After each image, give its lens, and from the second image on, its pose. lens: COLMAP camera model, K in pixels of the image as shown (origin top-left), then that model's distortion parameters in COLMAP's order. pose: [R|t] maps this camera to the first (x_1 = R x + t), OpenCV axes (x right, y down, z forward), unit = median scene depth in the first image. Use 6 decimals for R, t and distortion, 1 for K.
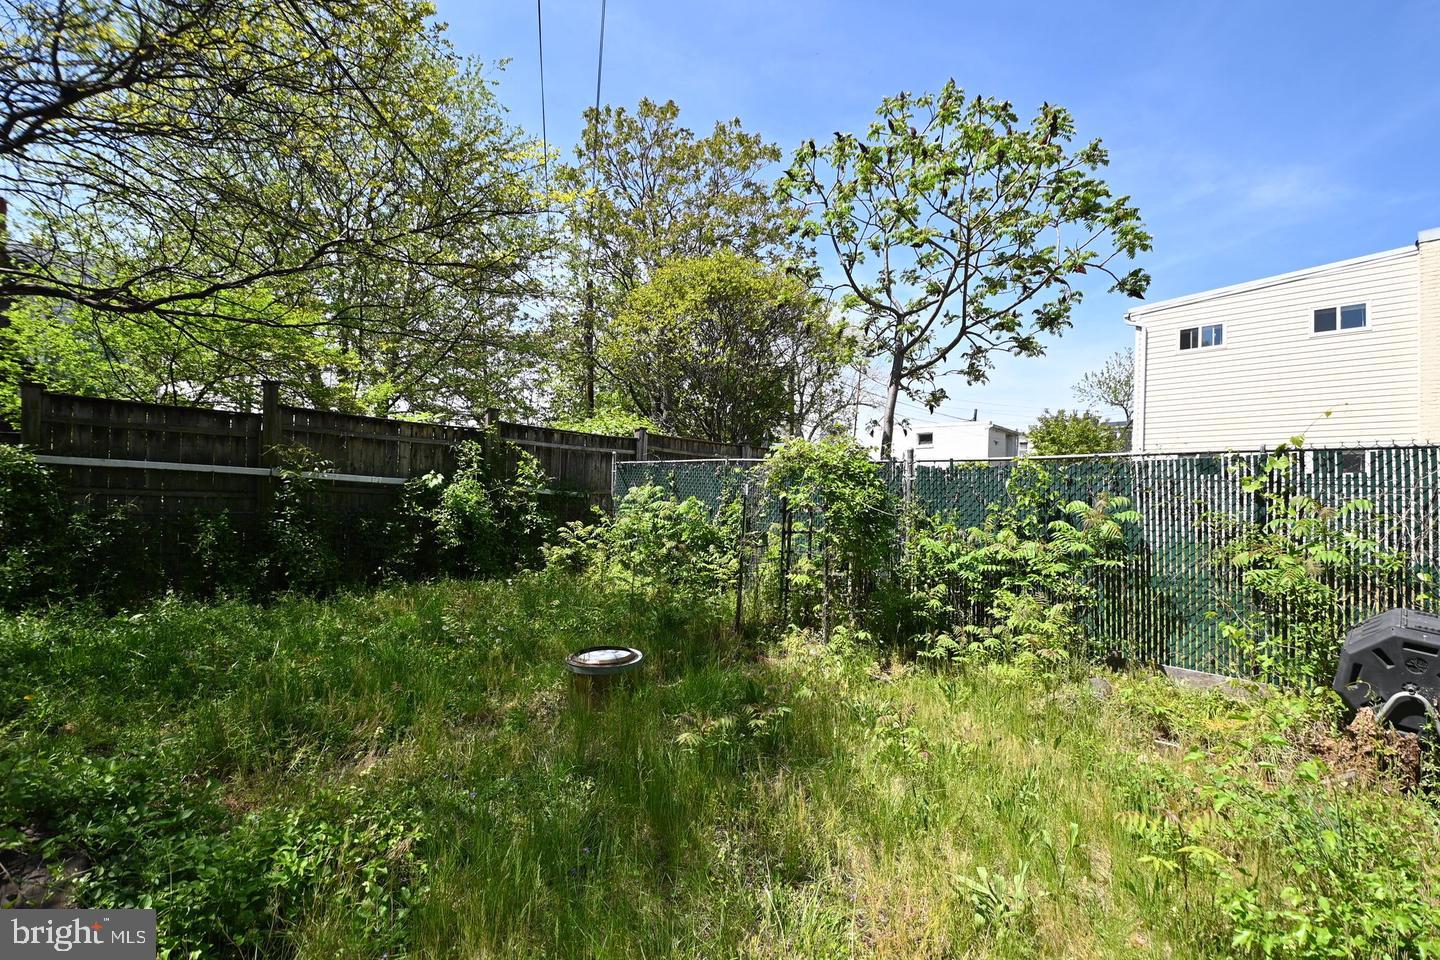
lens RADIAL K [[630.6, 0, 731.9], [0, 630.6, 497.7], [0, 0, 1]] dist [0.004323, -0.014830]
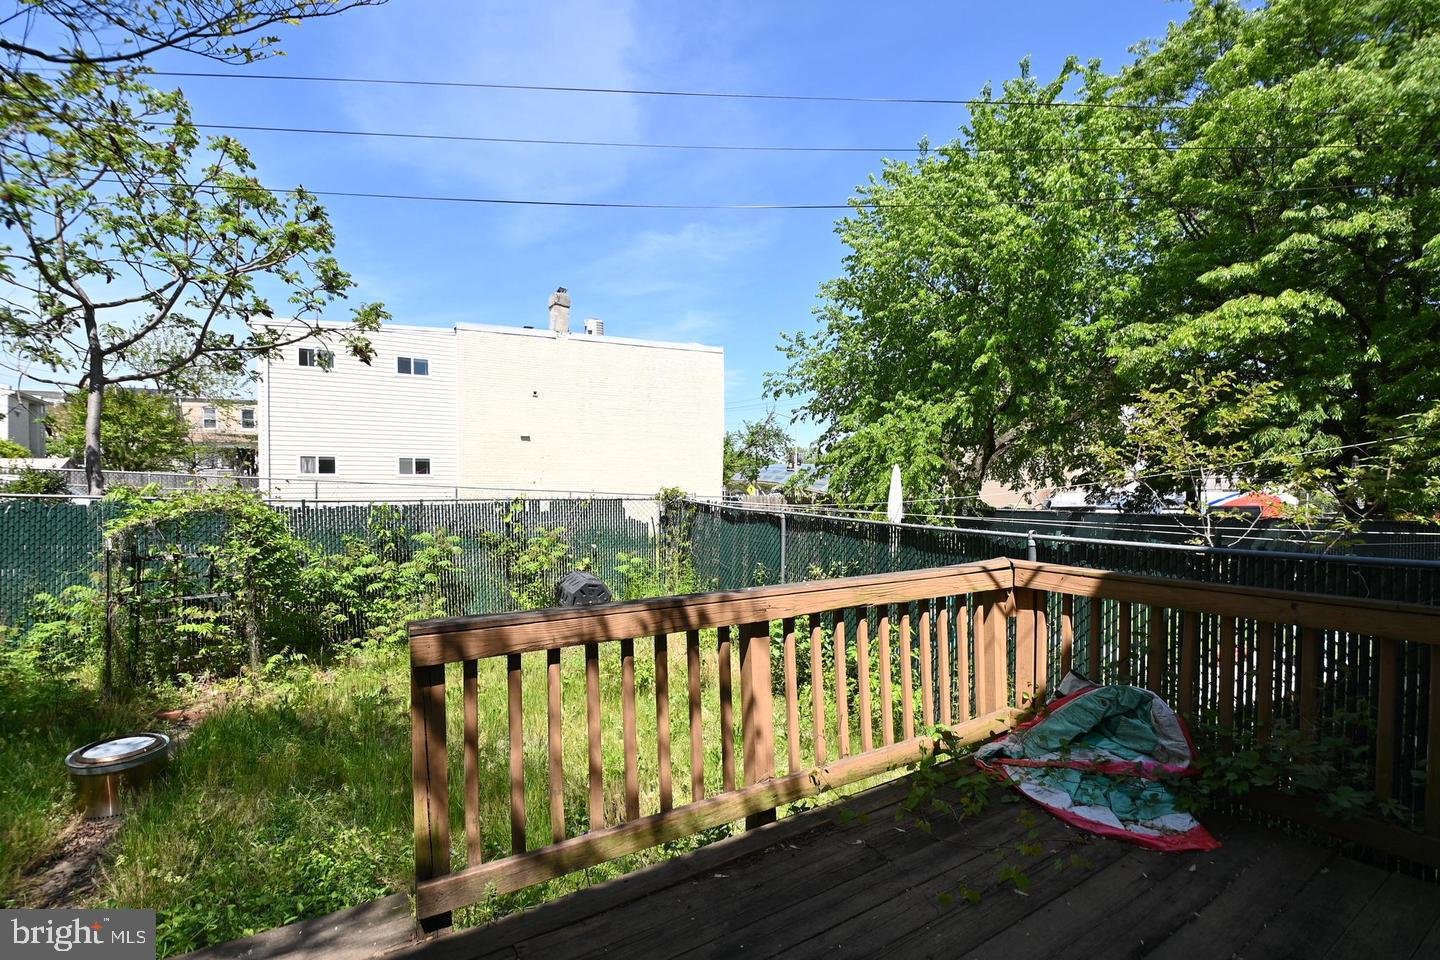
lens RADIAL K [[630.6, 0, 734.2], [0, 630.6, 496.1], [0, 0, 1]] dist [0.004323, -0.014830]
pose [[0.205196, -0.041900, 0.977824, -0.476141], [-0.008334, 0.998972, 0.044555, -0.093116], [-0.978685, -0.017291, 0.204636, -0.042875]]
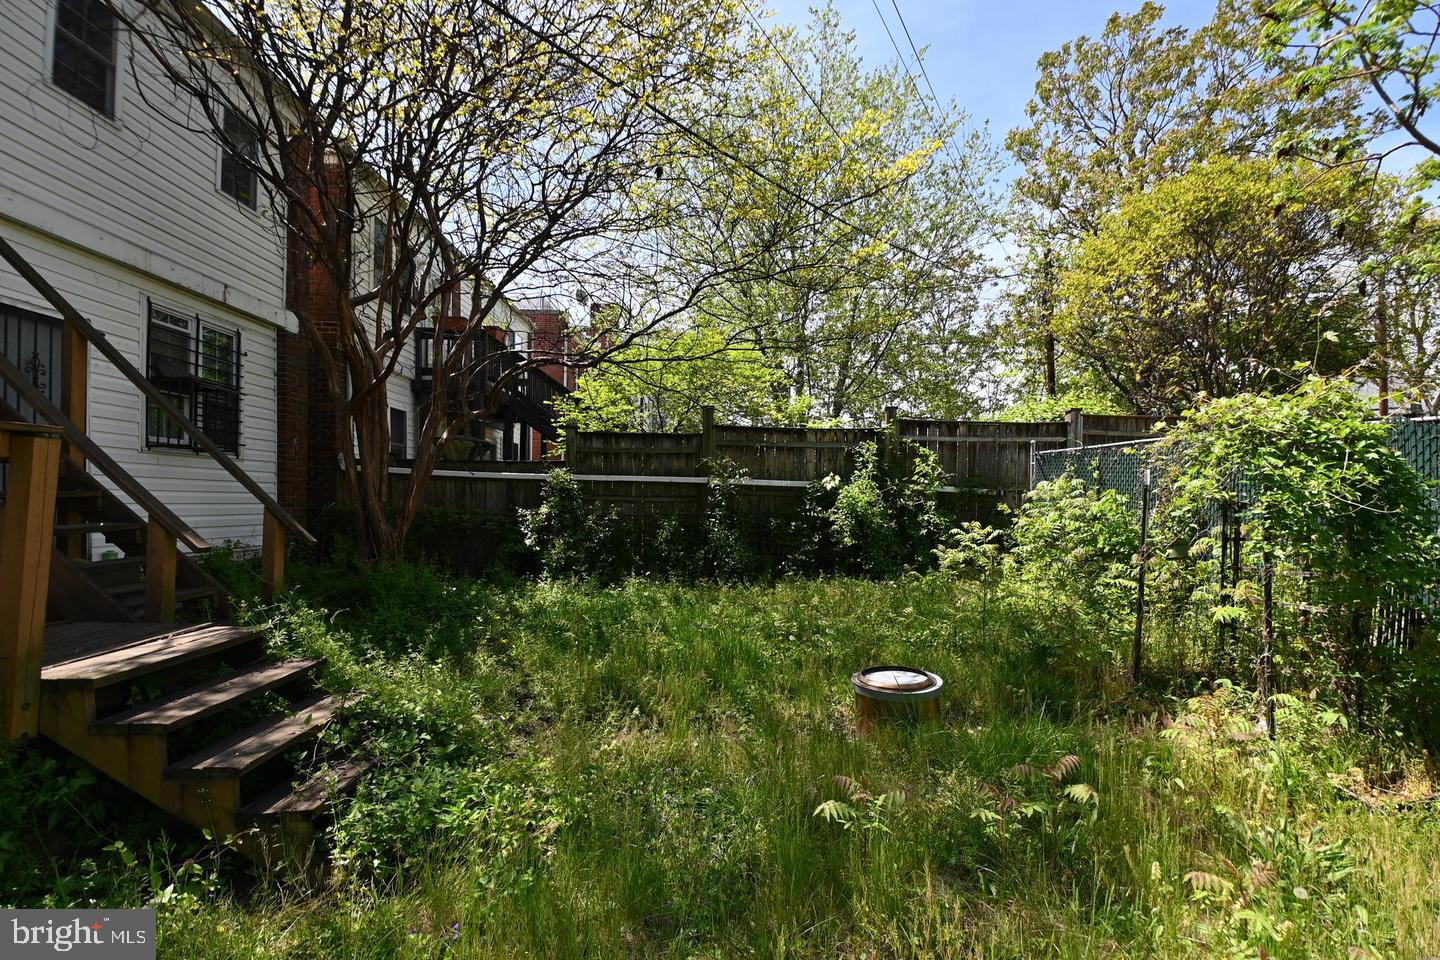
lens RADIAL K [[630.6, 0, 723.7], [0, 630.6, 500.9], [0, 0, 1]] dist [0.004323, -0.014830]
pose [[0.729922, -0.018080, -0.683292, 0.109634], [0.020912, 0.999773, -0.004115, 0.004215], [0.683211, -0.011286, 0.730134, 0.109789]]
